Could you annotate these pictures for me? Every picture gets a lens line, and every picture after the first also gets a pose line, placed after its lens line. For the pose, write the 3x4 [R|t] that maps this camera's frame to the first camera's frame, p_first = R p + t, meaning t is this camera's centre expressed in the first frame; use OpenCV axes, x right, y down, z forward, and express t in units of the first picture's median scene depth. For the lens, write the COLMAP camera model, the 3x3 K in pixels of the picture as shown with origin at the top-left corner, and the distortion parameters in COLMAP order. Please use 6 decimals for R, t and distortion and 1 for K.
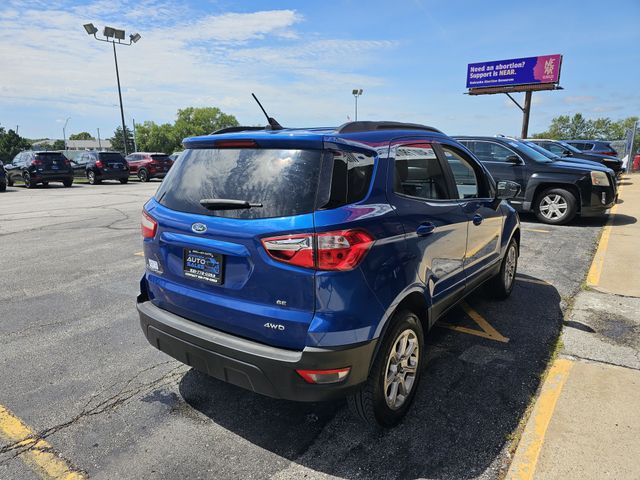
lens RADIAL K [[433.2, 0, 313.4], [0, 433.2, 239.3], [0, 0, 1]] dist [0.051317, -0.054382]
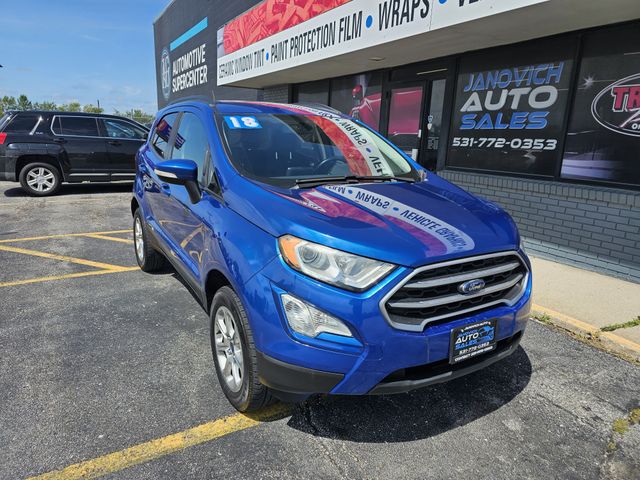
lens RADIAL K [[433.2, 0, 313.4], [0, 433.2, 239.3], [0, 0, 1]] dist [0.051317, -0.054382]
pose [[0.422823, -0.197827, 0.884356, -0.057384], [0.166155, 0.976262, 0.138945, -0.001336], [-0.890850, 0.088191, 0.445656, 0.019973]]
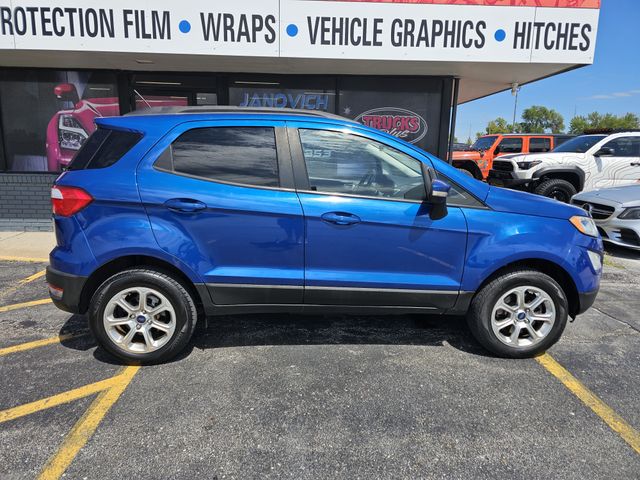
lens RADIAL K [[423.7, 0, 320.0], [0, 423.7, 240.0], [0, 0, 1]] dist [0.053590, -0.047296]
pose [[-0.621570, -0.168066, 0.765117, -0.050300], [0.157087, 0.930133, 0.331928, -0.016077], [-0.767447, 0.326507, -0.551742, 0.086229]]
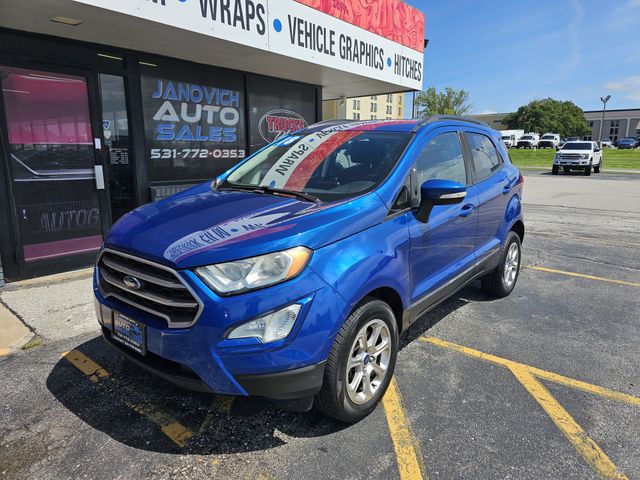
lens RADIAL K [[426.1, 0, 322.5], [0, 426.1, 240.8], [0, 0, 1]] dist [0.048415, -0.043115]
pose [[-0.999028, -0.010417, 0.042831, 0.013015], [0.008062, 0.912104, 0.409879, -0.023619], [-0.043336, 0.409826, -0.911134, 0.120711]]
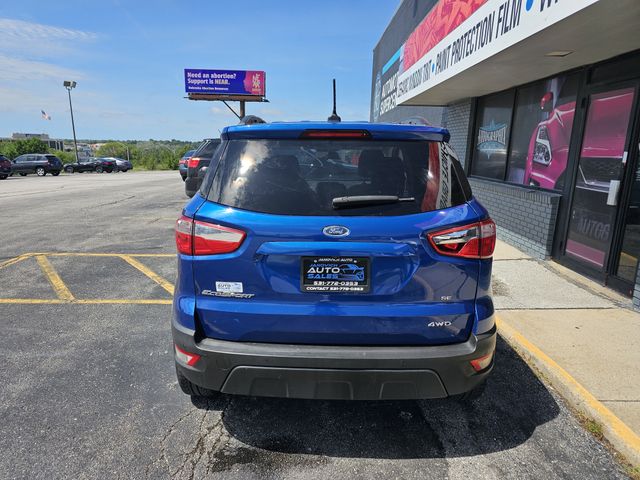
lens RADIAL K [[430.0, 0, 310.3], [0, 430.0, 242.6], [0, 0, 1]] dist [0.054690, -0.056350]
pose [[0.815705, -0.104004, 0.569041, -0.029302], [0.103173, 0.994089, 0.033794, -0.001341], [-0.569193, 0.031144, 0.821614, 0.013031]]
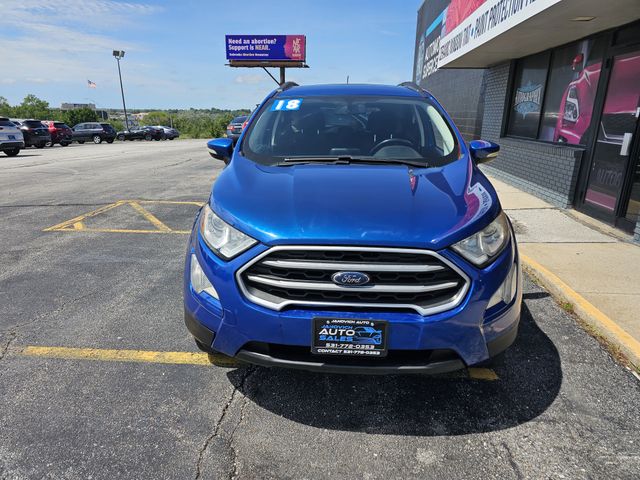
lens RADIAL K [[430.1, 0, 311.3], [0, 430.1, 246.5], [0, 0, 1]] dist [0.052086, -0.050565]
pose [[0.861726, -0.135460, 0.488956, -0.040805], [0.097093, 0.989918, 0.103132, 0.003084], [-0.497997, -0.041398, 0.866190, 0.000546]]
